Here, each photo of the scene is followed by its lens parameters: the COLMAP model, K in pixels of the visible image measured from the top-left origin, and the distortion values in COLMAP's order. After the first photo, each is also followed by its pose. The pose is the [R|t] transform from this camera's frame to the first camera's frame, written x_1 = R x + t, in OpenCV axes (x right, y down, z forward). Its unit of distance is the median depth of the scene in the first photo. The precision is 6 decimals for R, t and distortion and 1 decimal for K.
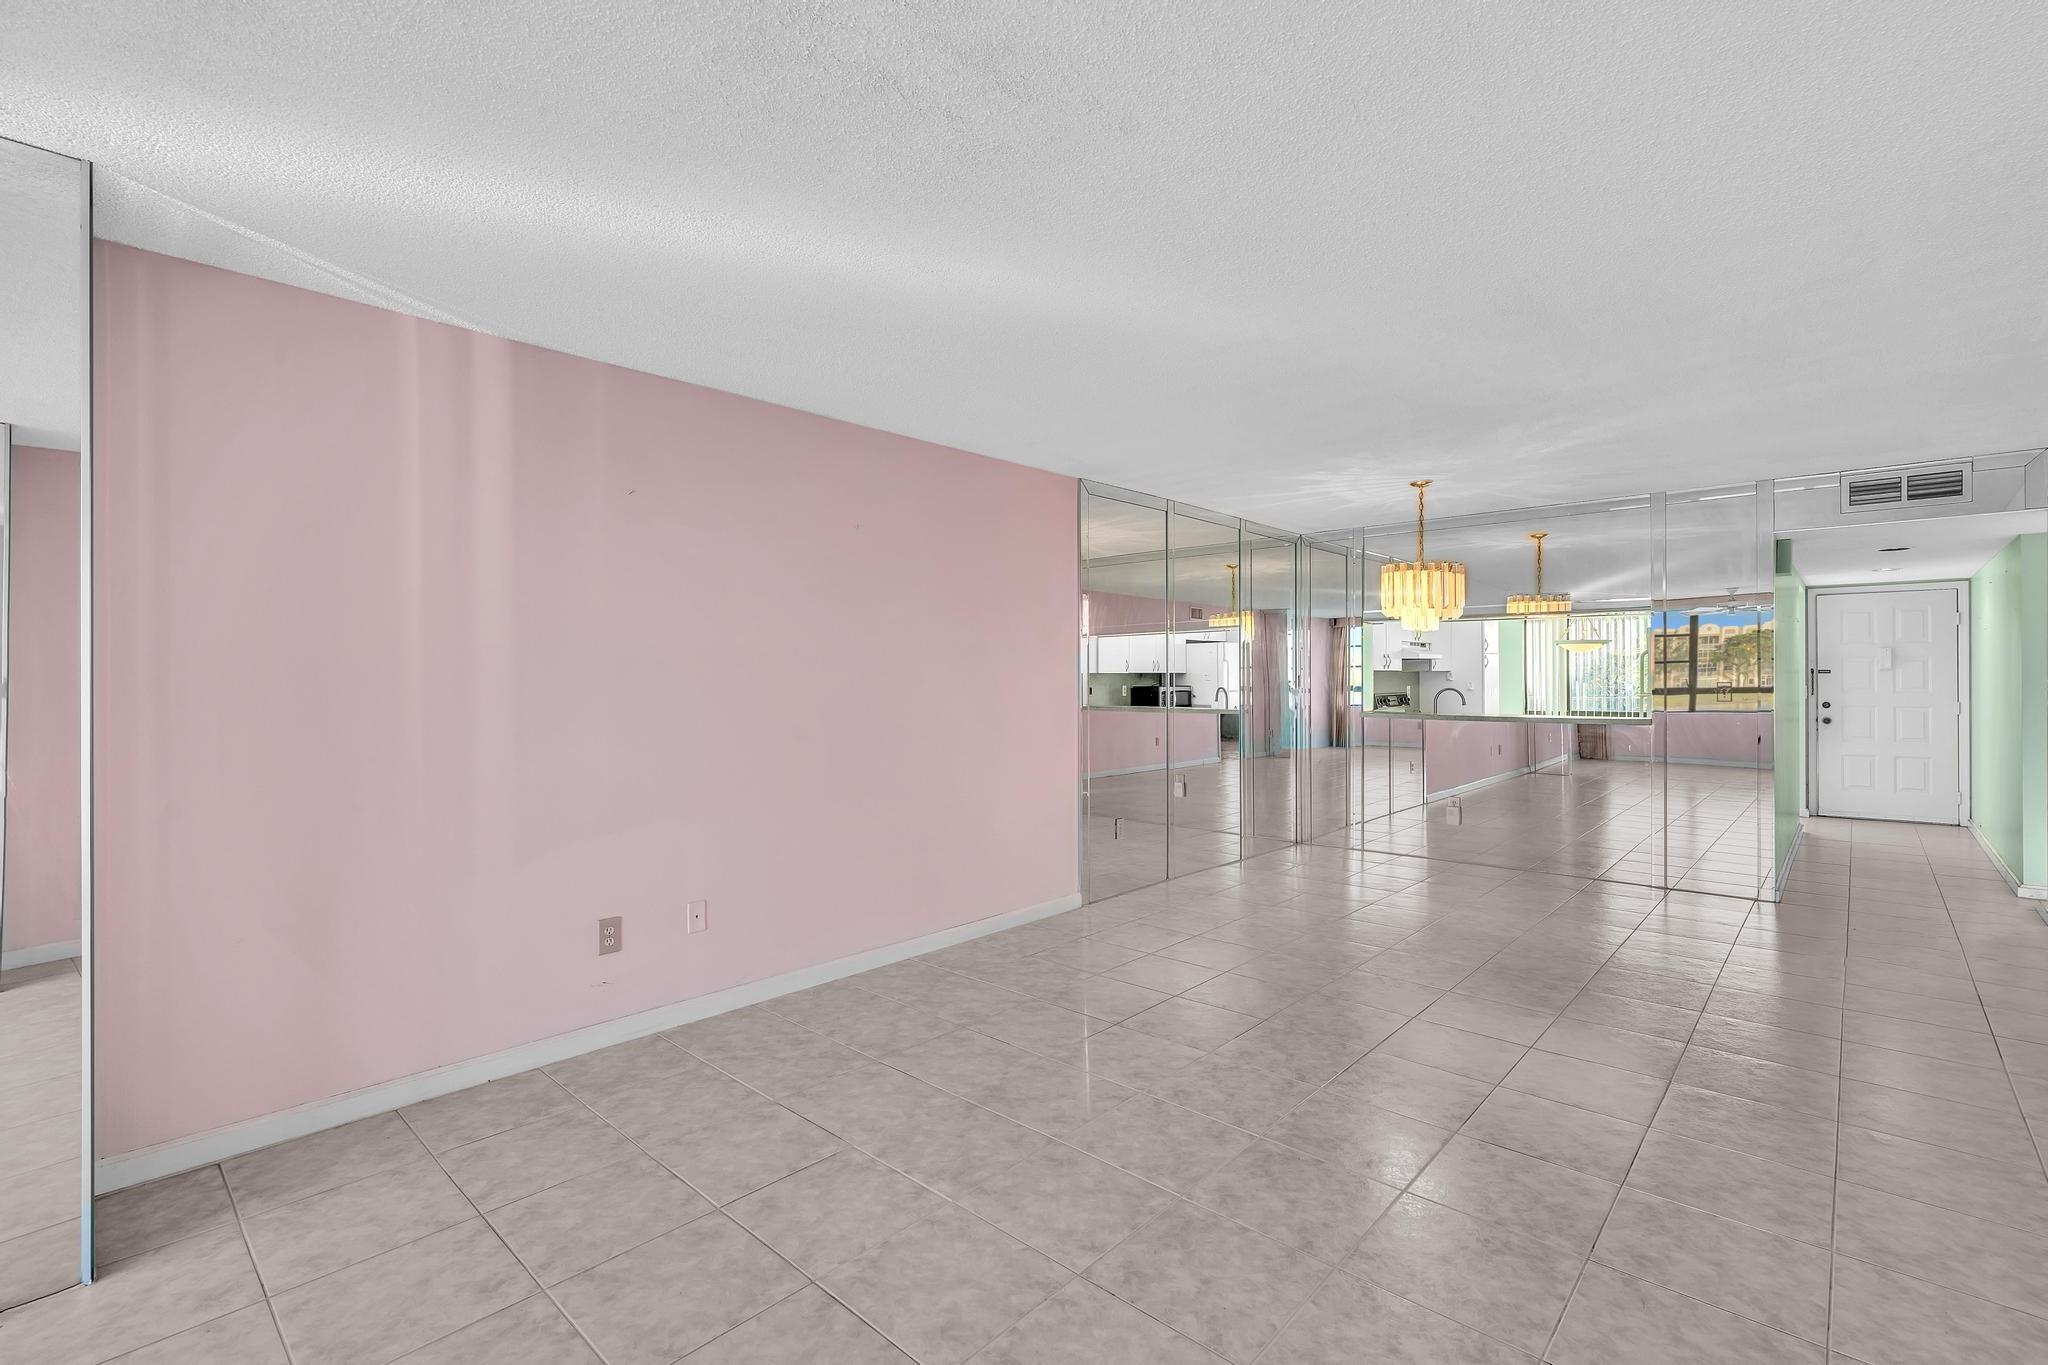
lens RADIAL K [[917.4, 0, 1044.7], [0, 917.4, 674.9], [0, 0, 1]] dist [-0.008828, 0.002887]
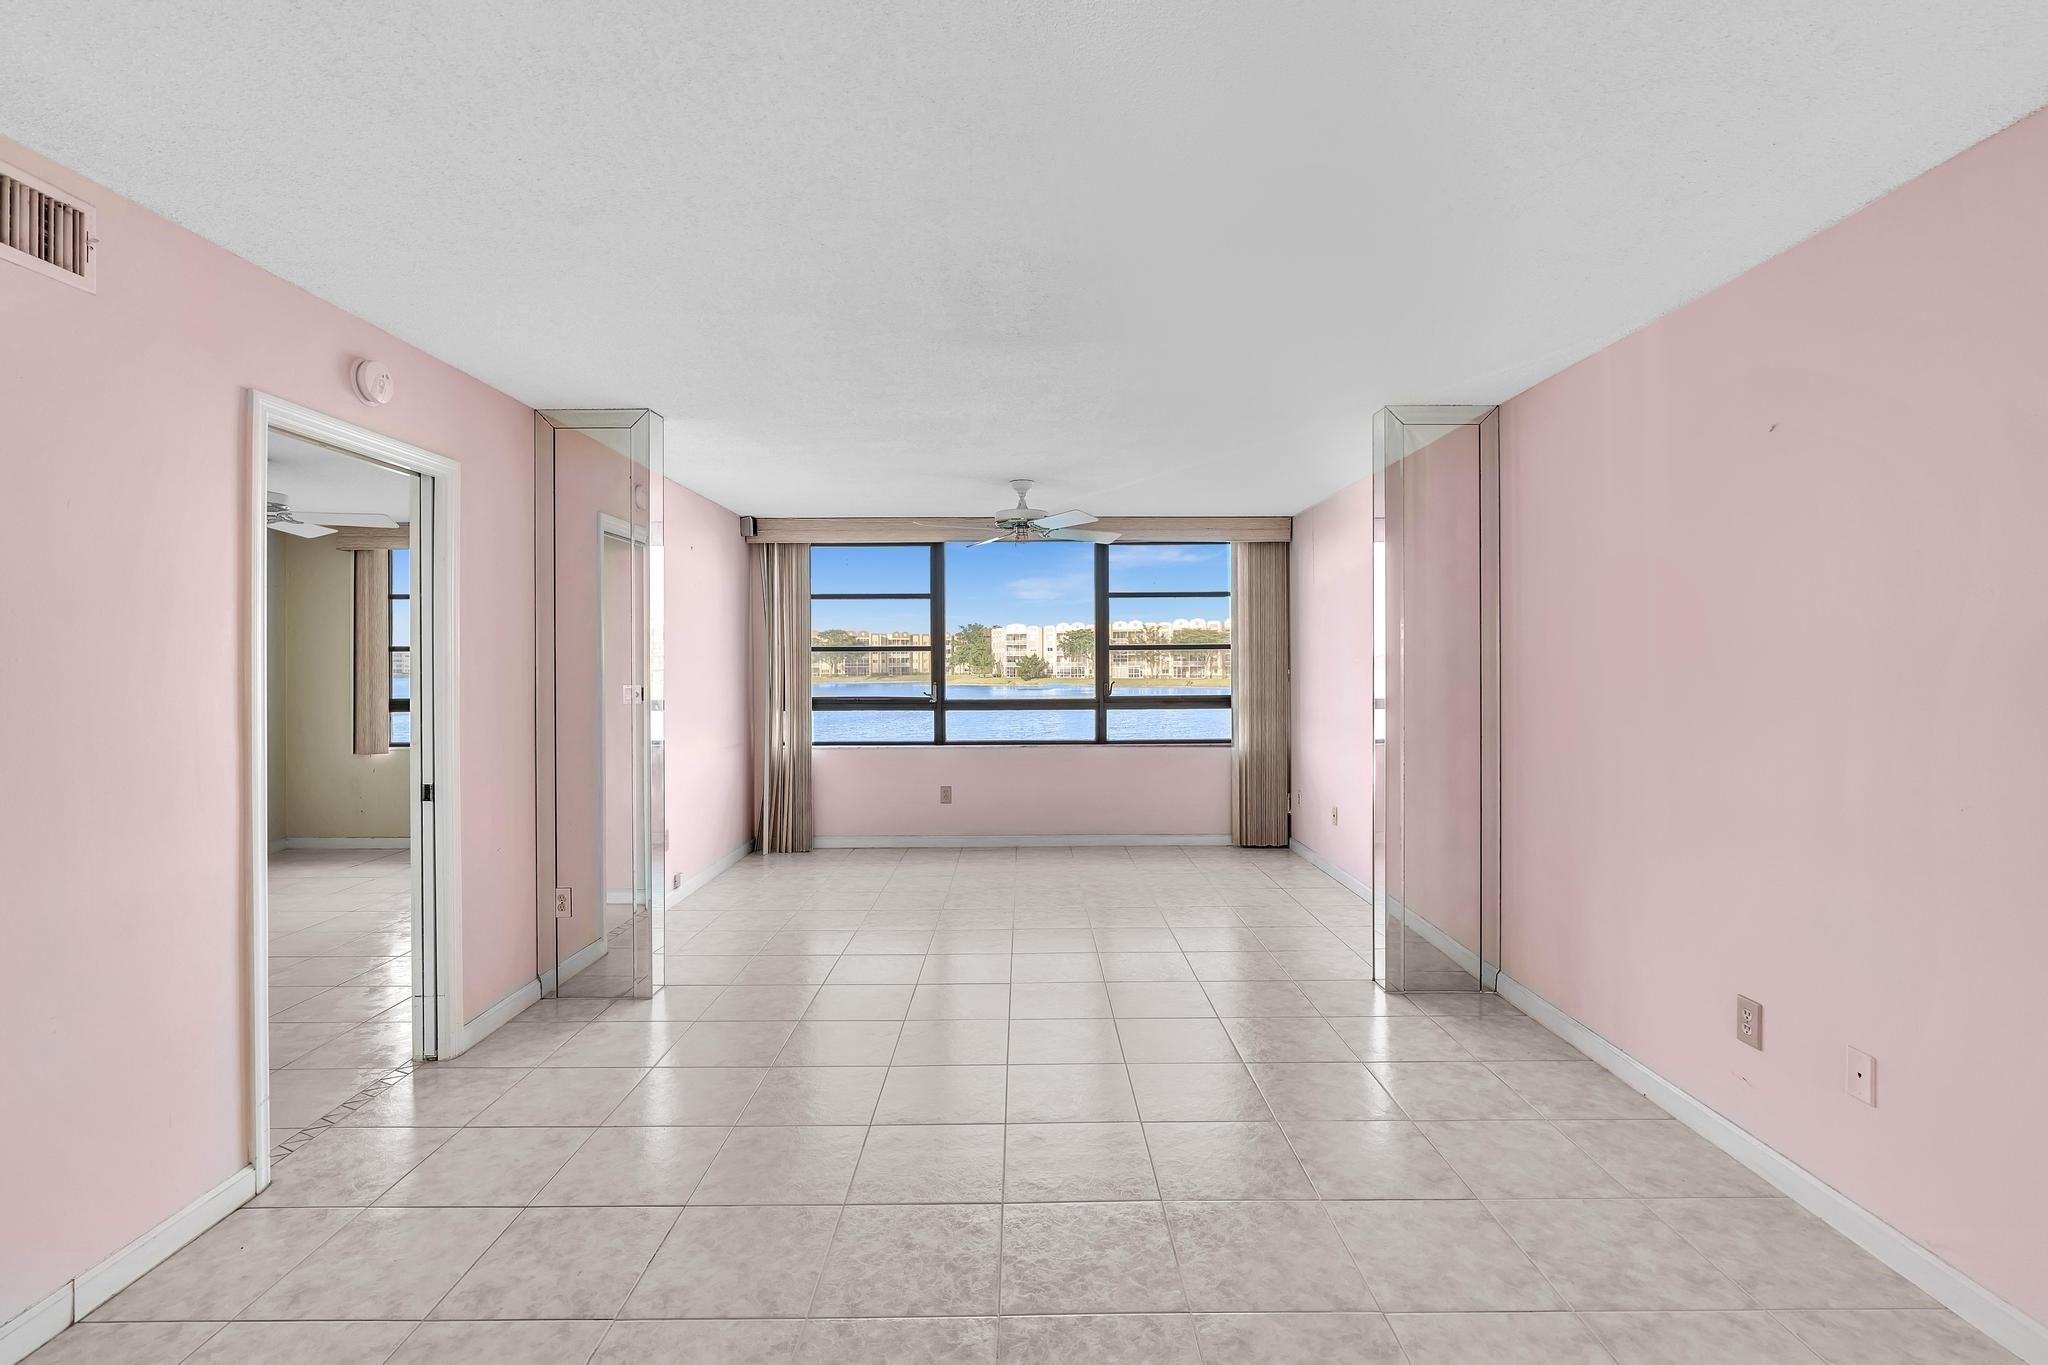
lens RADIAL K [[917.4, 0, 1022.0], [0, 917.4, 660.6], [0, 0, 1]] dist [-0.008828, 0.002887]
pose [[-0.749352, 0.005074, -0.662152, 0.265186], [0.008523, 0.999962, -0.001984, -0.012709], [0.662117, -0.007130, -0.749367, 0.636097]]
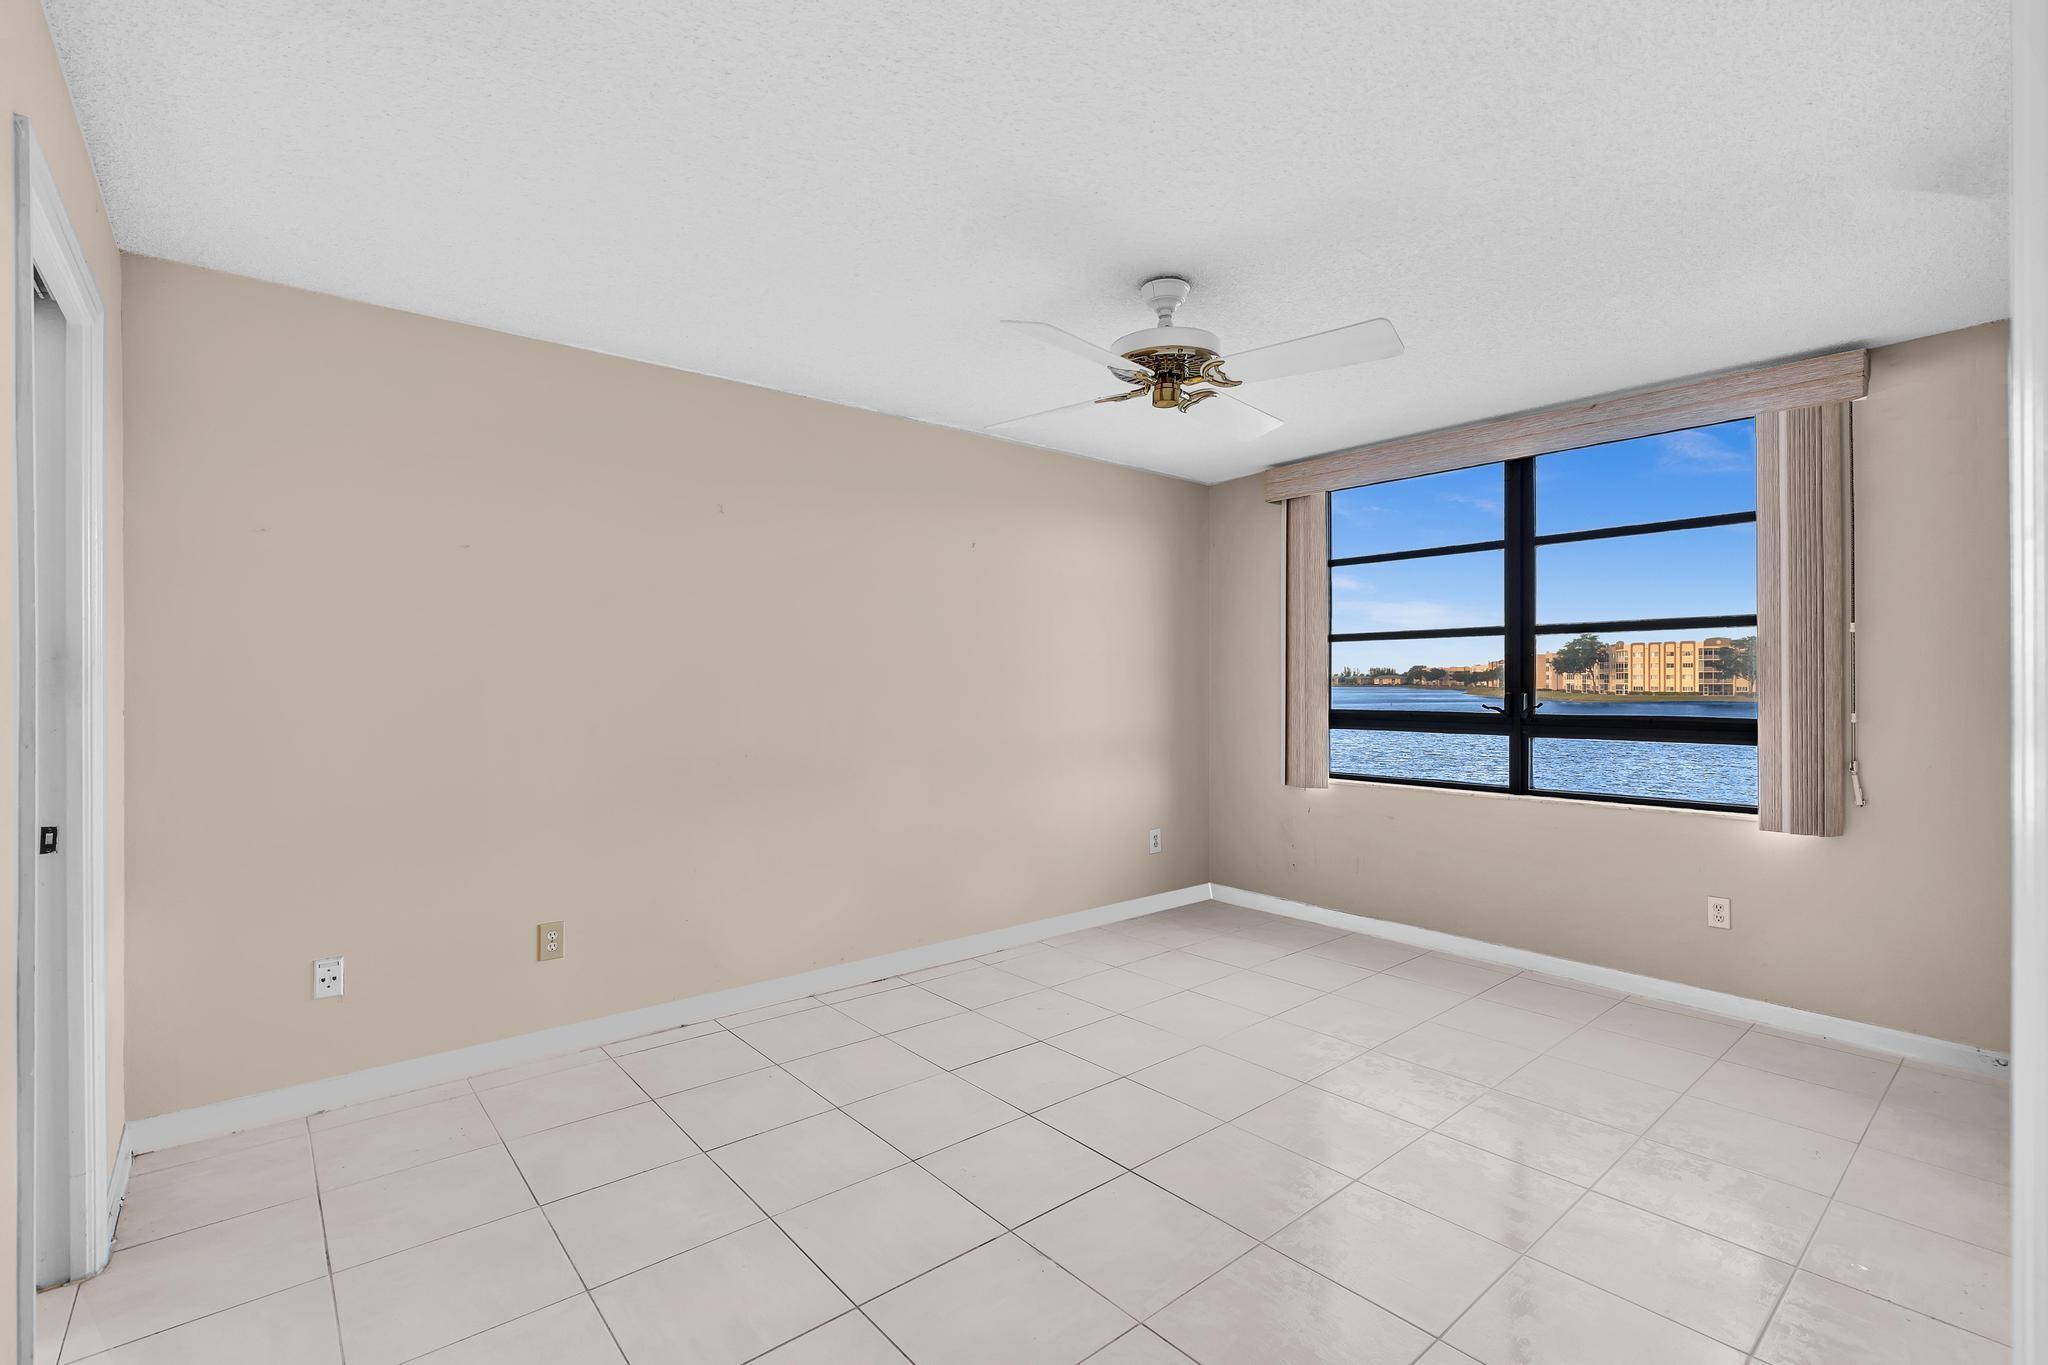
lens RADIAL K [[904.1, 0, 1022.4], [0, 904.1, 682.6], [0, 0, 1]] dist [-0.003274, 0.000283]
pose [[-0.986901, 0.006175, 0.161212, -0.319165], [0.006158, 0.999981, -0.000601, 0.005957], [-0.161212, 0.000399, -0.986920, 0.558988]]
